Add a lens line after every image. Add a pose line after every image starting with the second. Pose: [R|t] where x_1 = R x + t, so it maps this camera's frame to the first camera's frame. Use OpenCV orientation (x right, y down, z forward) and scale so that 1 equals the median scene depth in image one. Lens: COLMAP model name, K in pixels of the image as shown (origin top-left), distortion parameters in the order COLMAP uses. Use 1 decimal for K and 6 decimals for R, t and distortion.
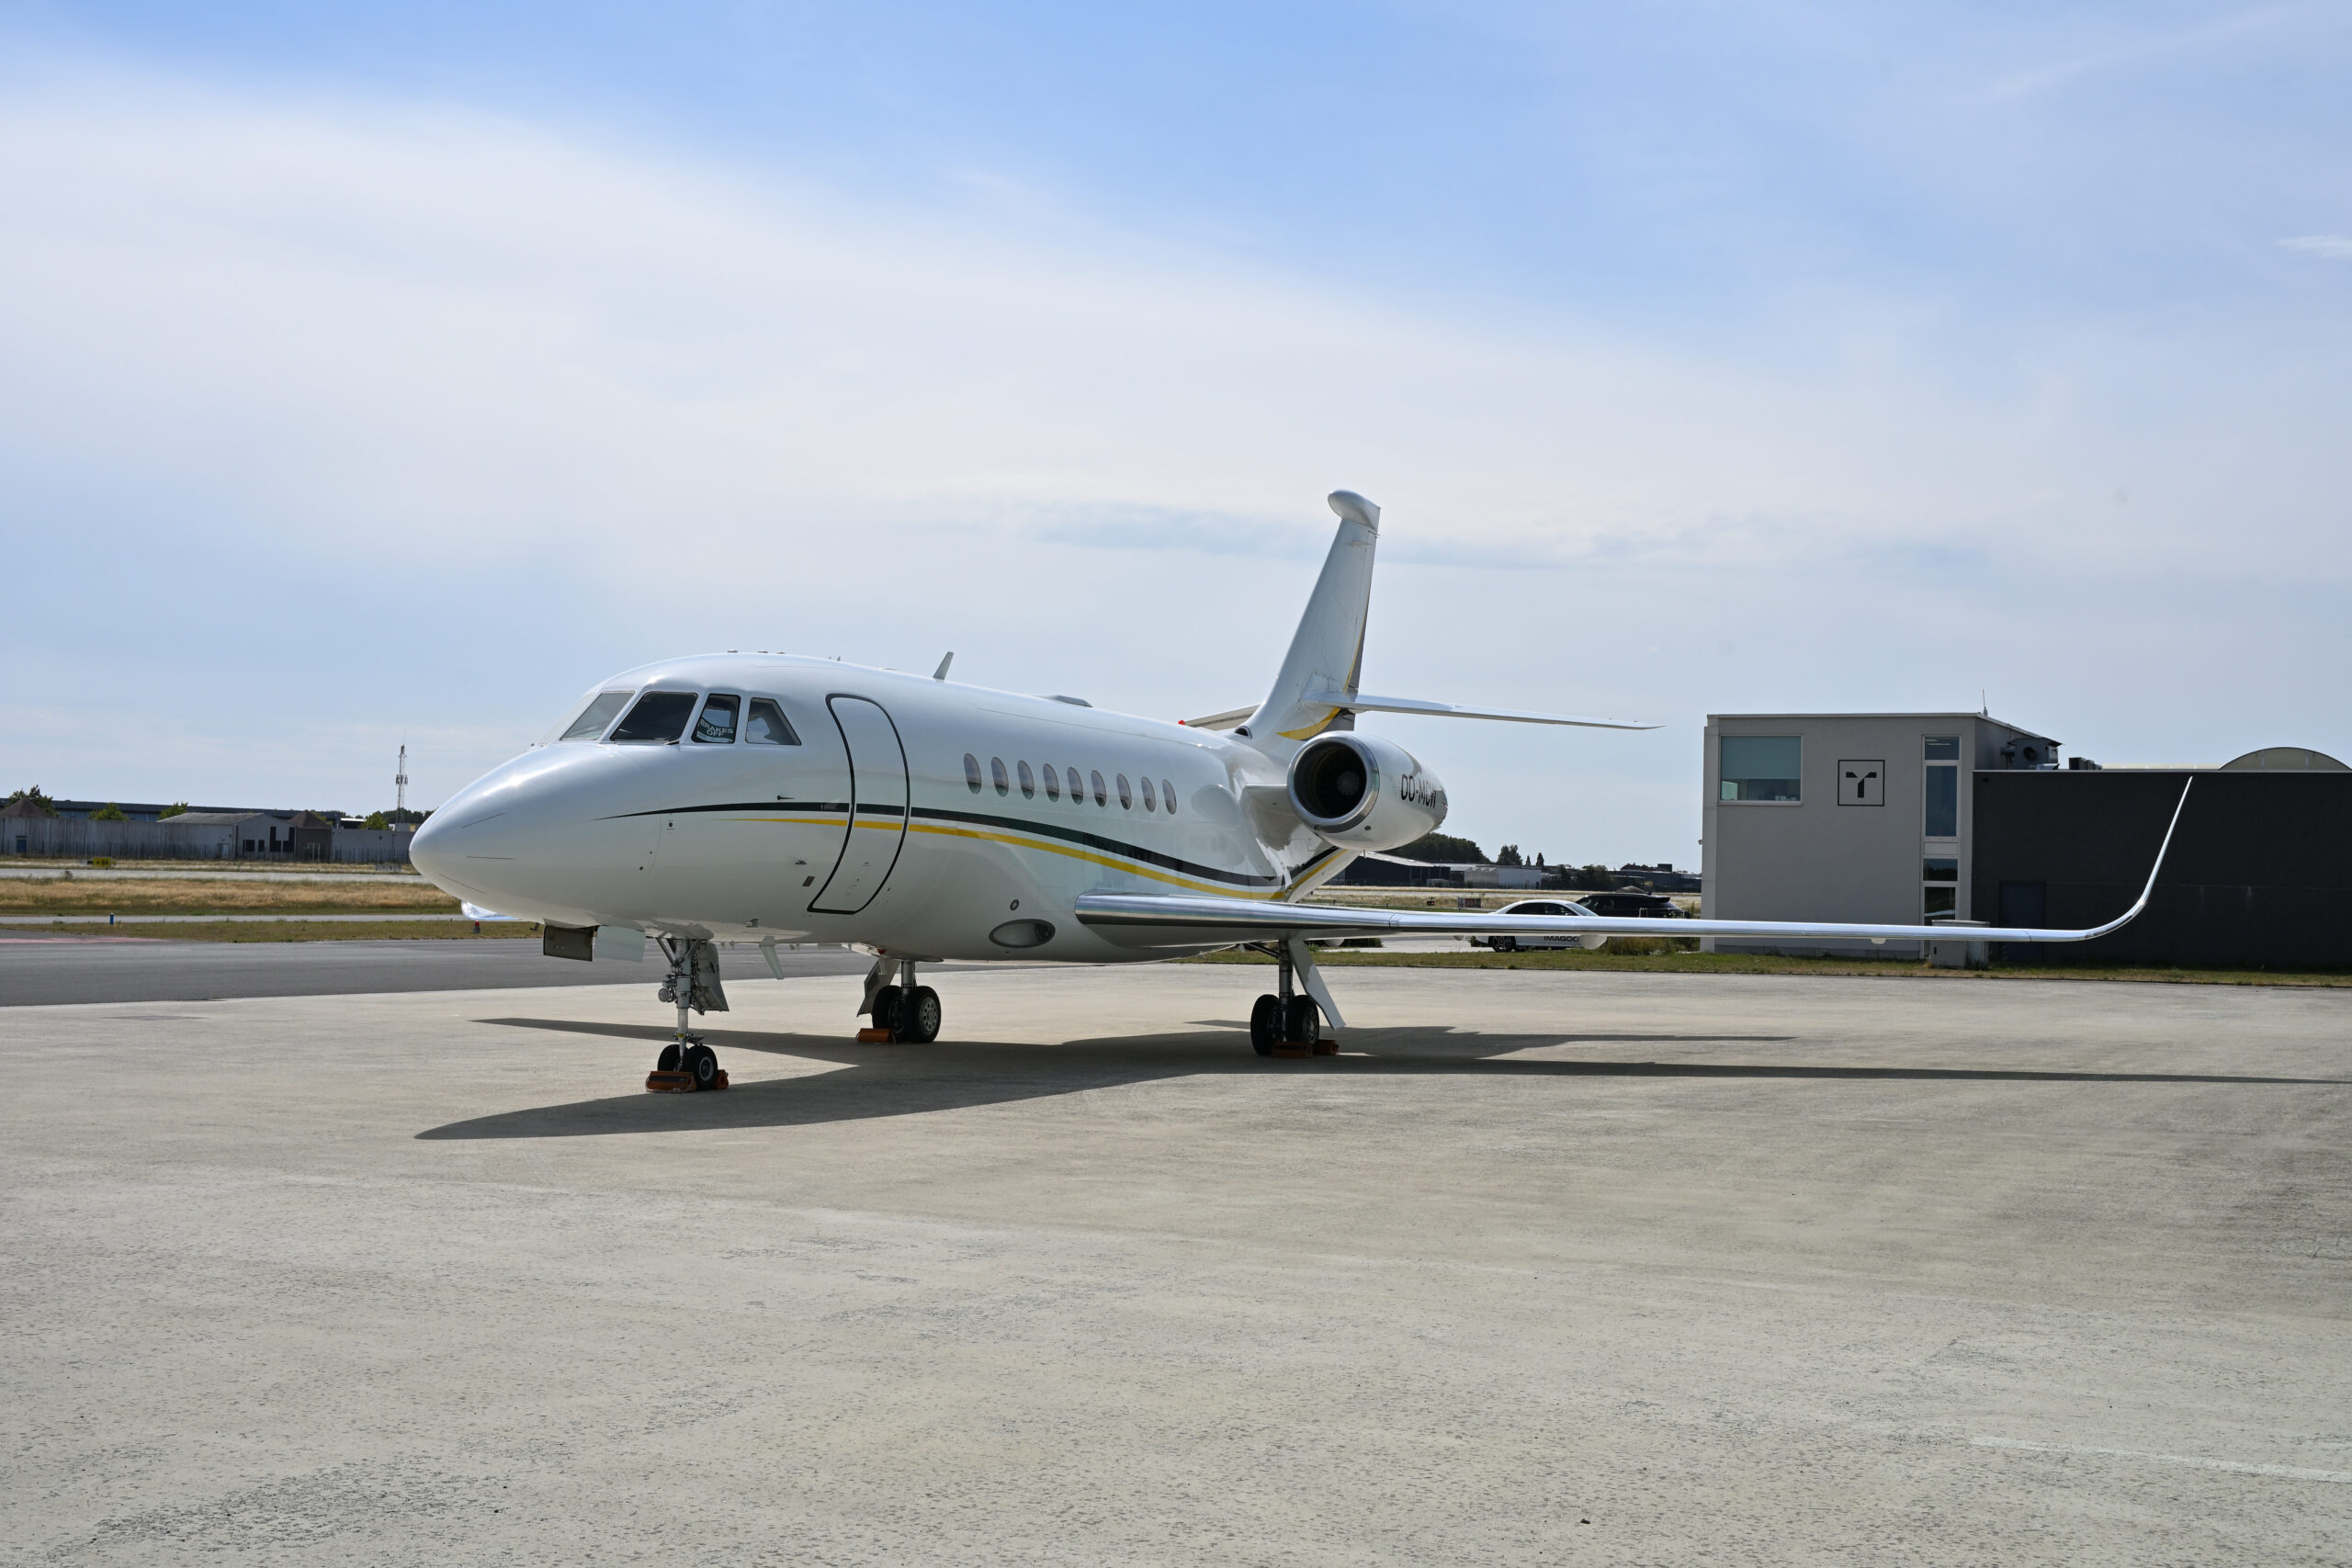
lens RADIAL K [[2754.5, 0, 1176.0], [0, 2754.5, 784.0], [0, 0, 1]] dist [0.020461, -0.014567]
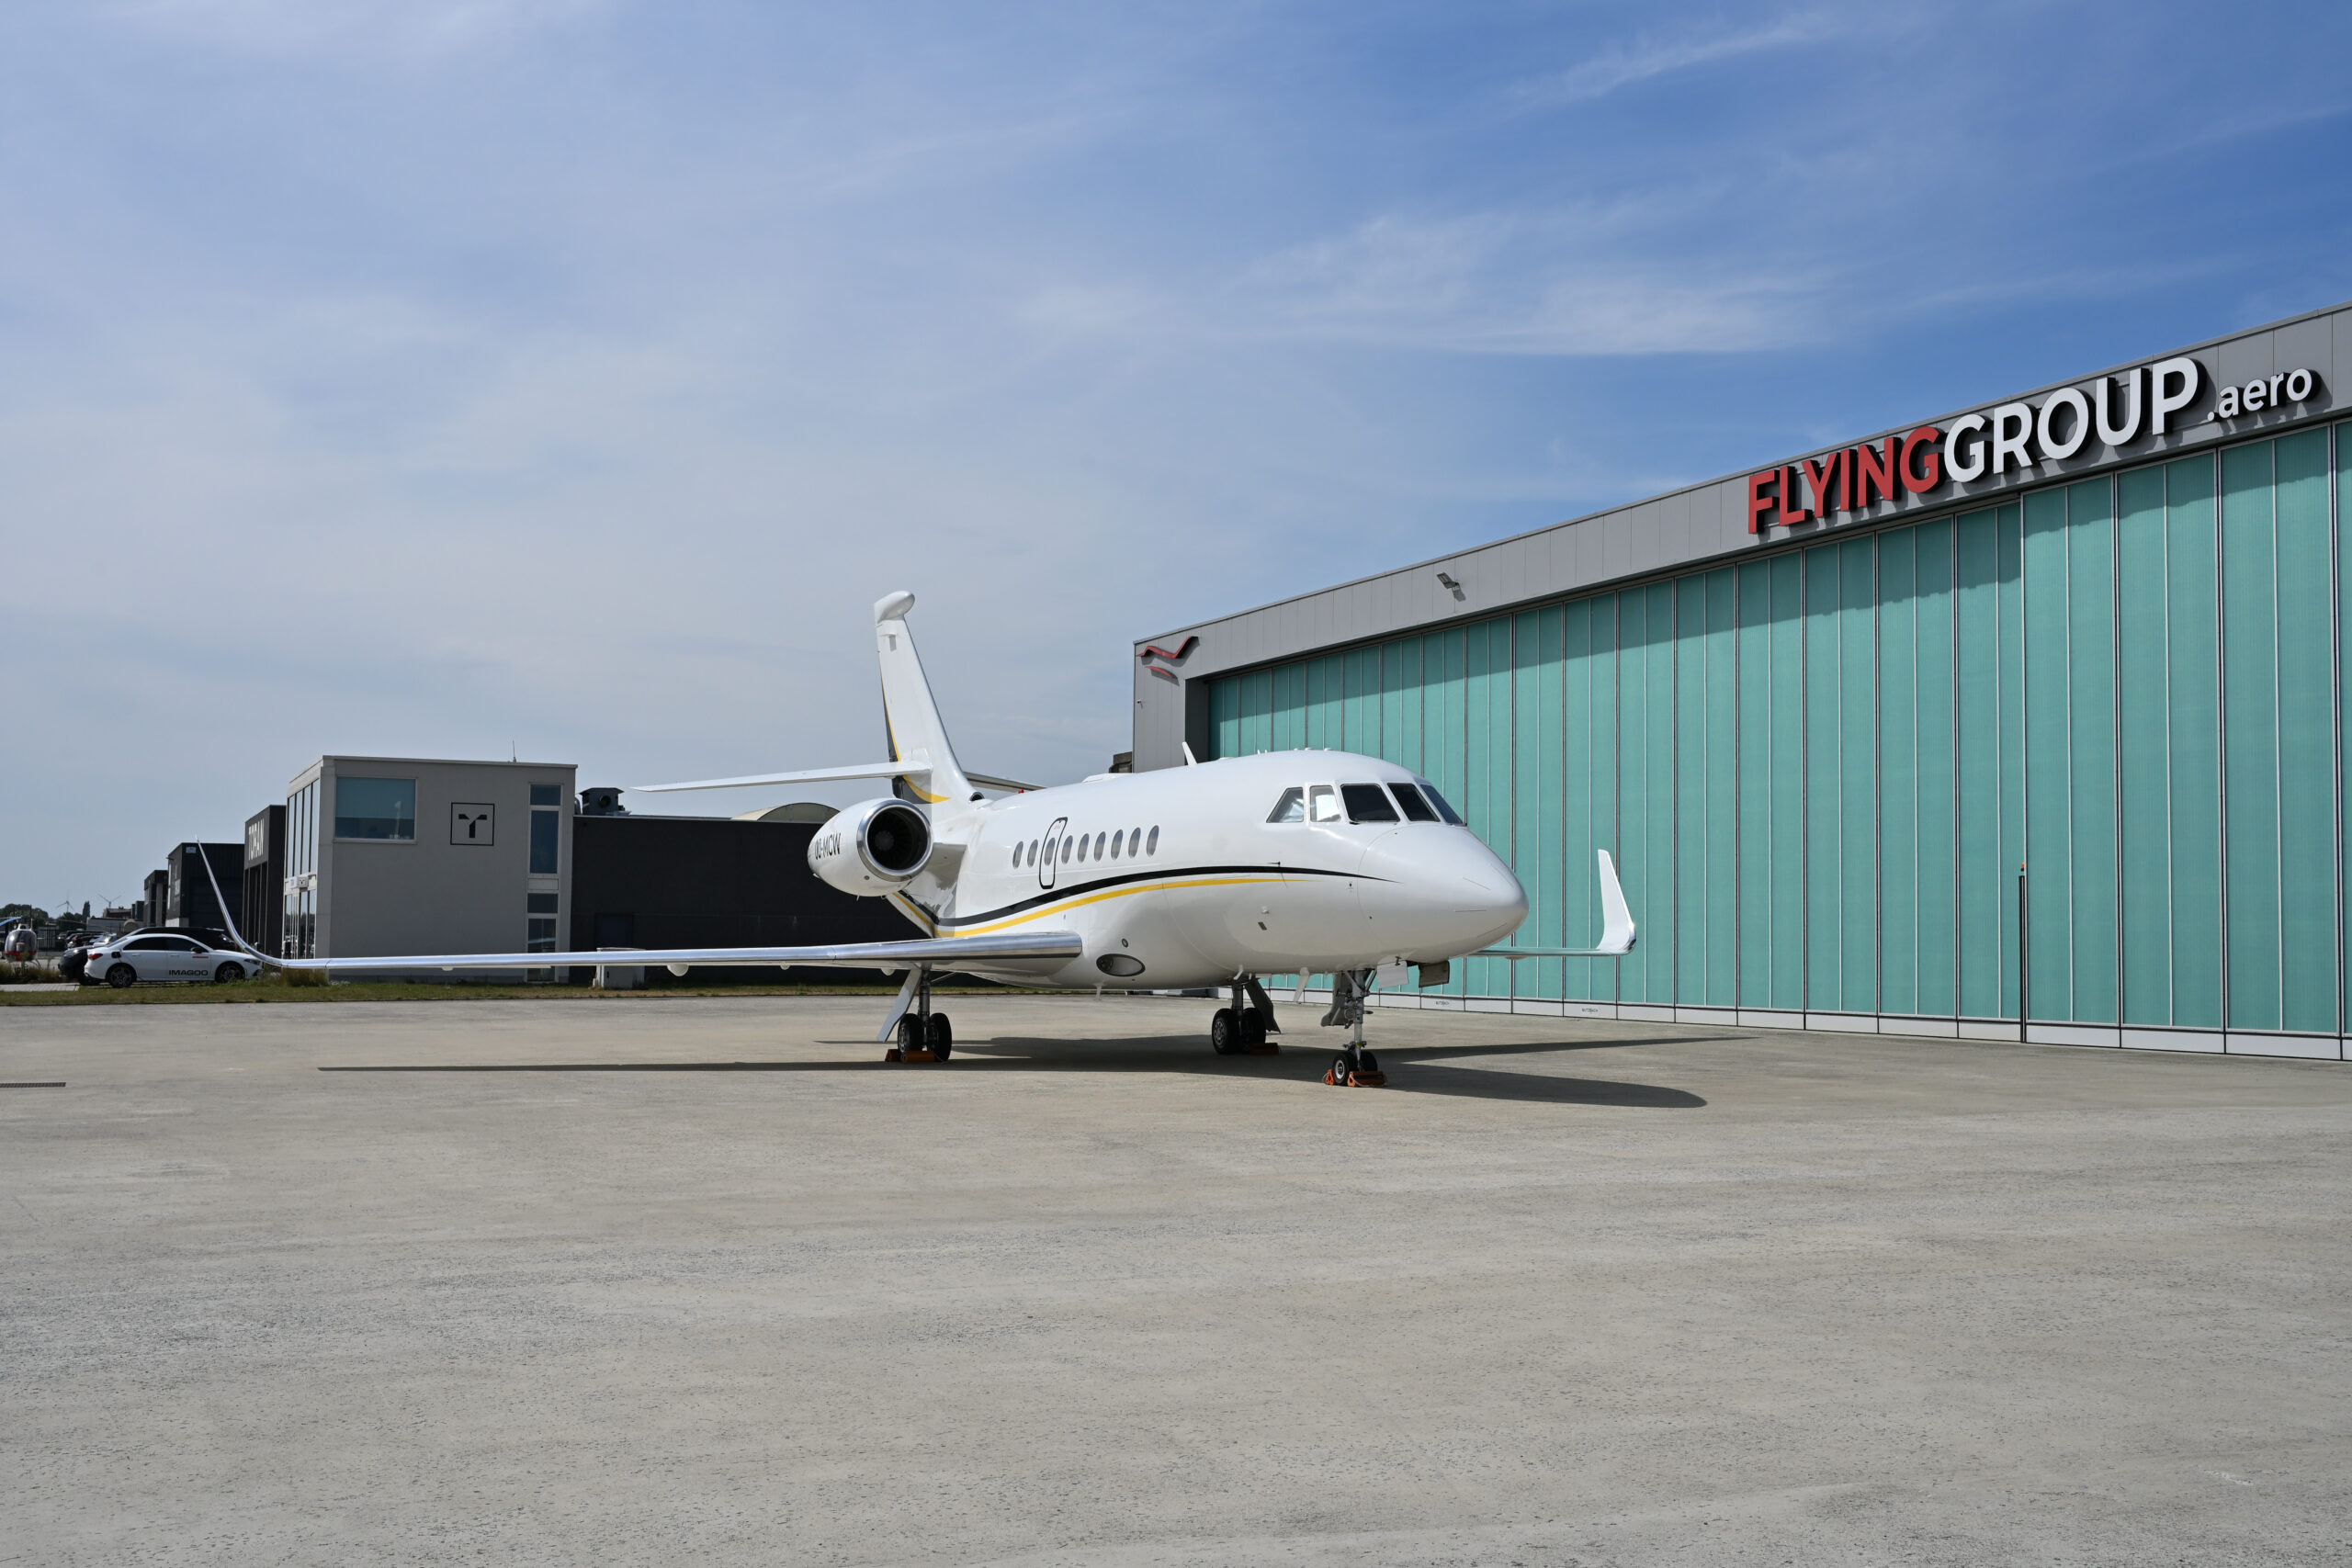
lens RADIAL K [[2754.5, 0, 1176.0], [0, 2754.5, 784.0], [0, 0, 1]] dist [0.020461, -0.014567]
pose [[0.666359, 0.030438, 0.745009, -0.383971], [-0.023601, 0.999527, -0.019727, -0.001355], [-0.745257, -0.004438, 0.666762, 0.059612]]
